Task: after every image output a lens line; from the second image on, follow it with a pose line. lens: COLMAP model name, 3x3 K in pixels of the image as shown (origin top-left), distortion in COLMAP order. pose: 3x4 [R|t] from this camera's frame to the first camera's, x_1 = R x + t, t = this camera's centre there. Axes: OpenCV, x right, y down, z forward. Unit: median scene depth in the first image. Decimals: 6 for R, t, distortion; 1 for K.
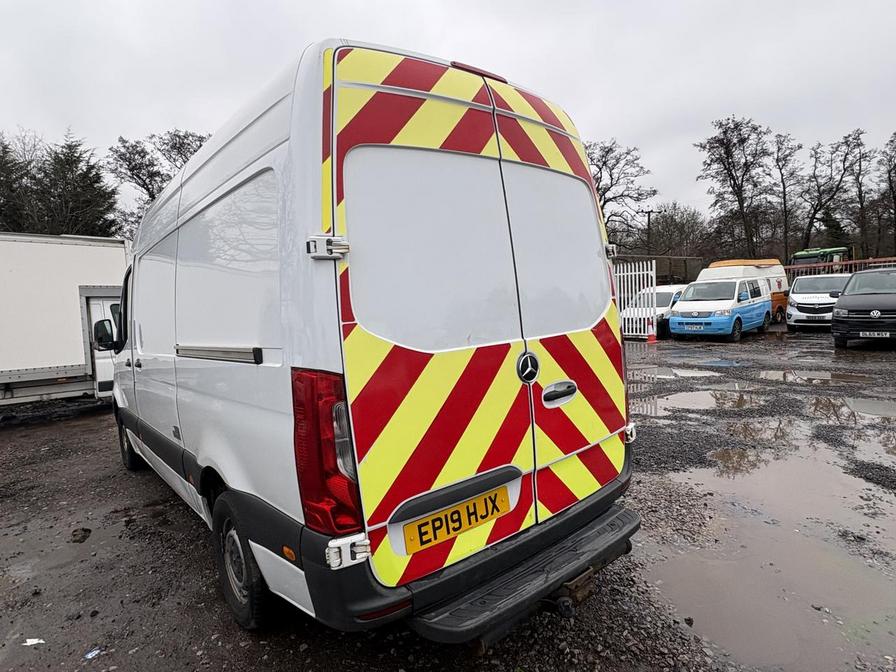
lens RADIAL K [[505.9, 0, 448.0], [0, 505.9, 336.0], [0, 0, 1]] dist [0.000283, 0.000567]
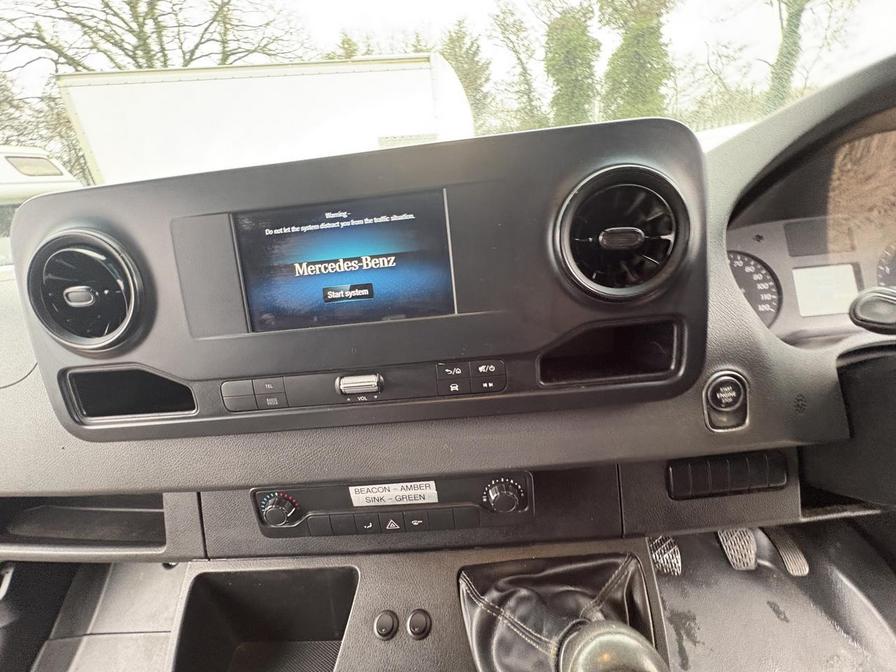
lens RADIAL K [[357.4, 0, 448.0], [0, 357.4, 336.0], [0, 0, 1]] dist [-0.000497, 0.000140]
pose [[0.749040, 0.240306, -0.617408, -1.005268], [0.004436, 0.930061, 0.367377, -0.082847], [0.662510, -0.277919, 0.695587, 2.416291]]
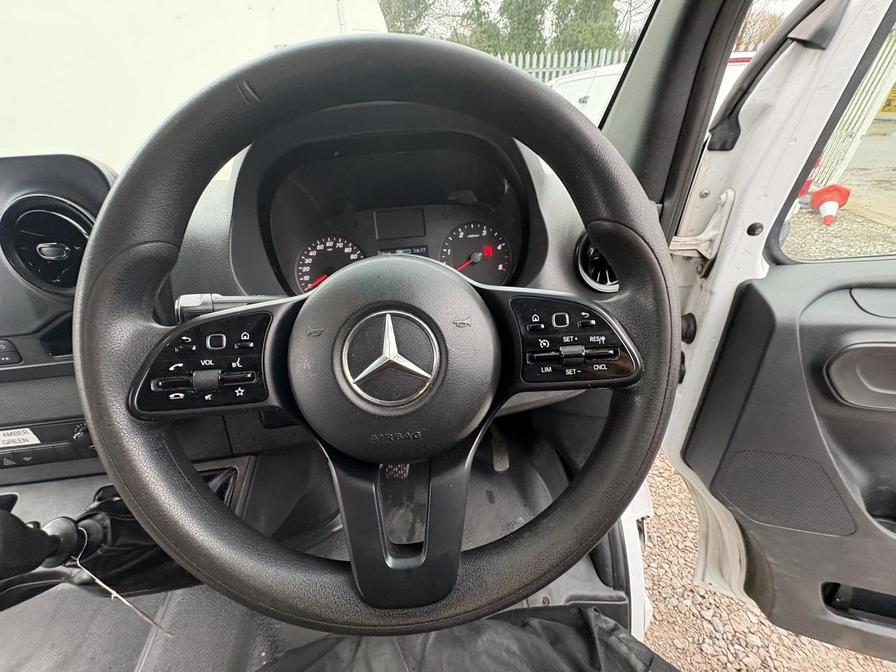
lens RADIAL K [[357.4, 0, 448.0], [0, 357.4, 336.0], [0, 0, 1]] dist [-0.000497, 0.000140]
pose [[0.824698, 0.323409, -0.463983, -0.838658], [-0.039134, 0.851039, 0.523642, -0.120957], [0.564218, -0.413689, 0.714507, 2.504066]]
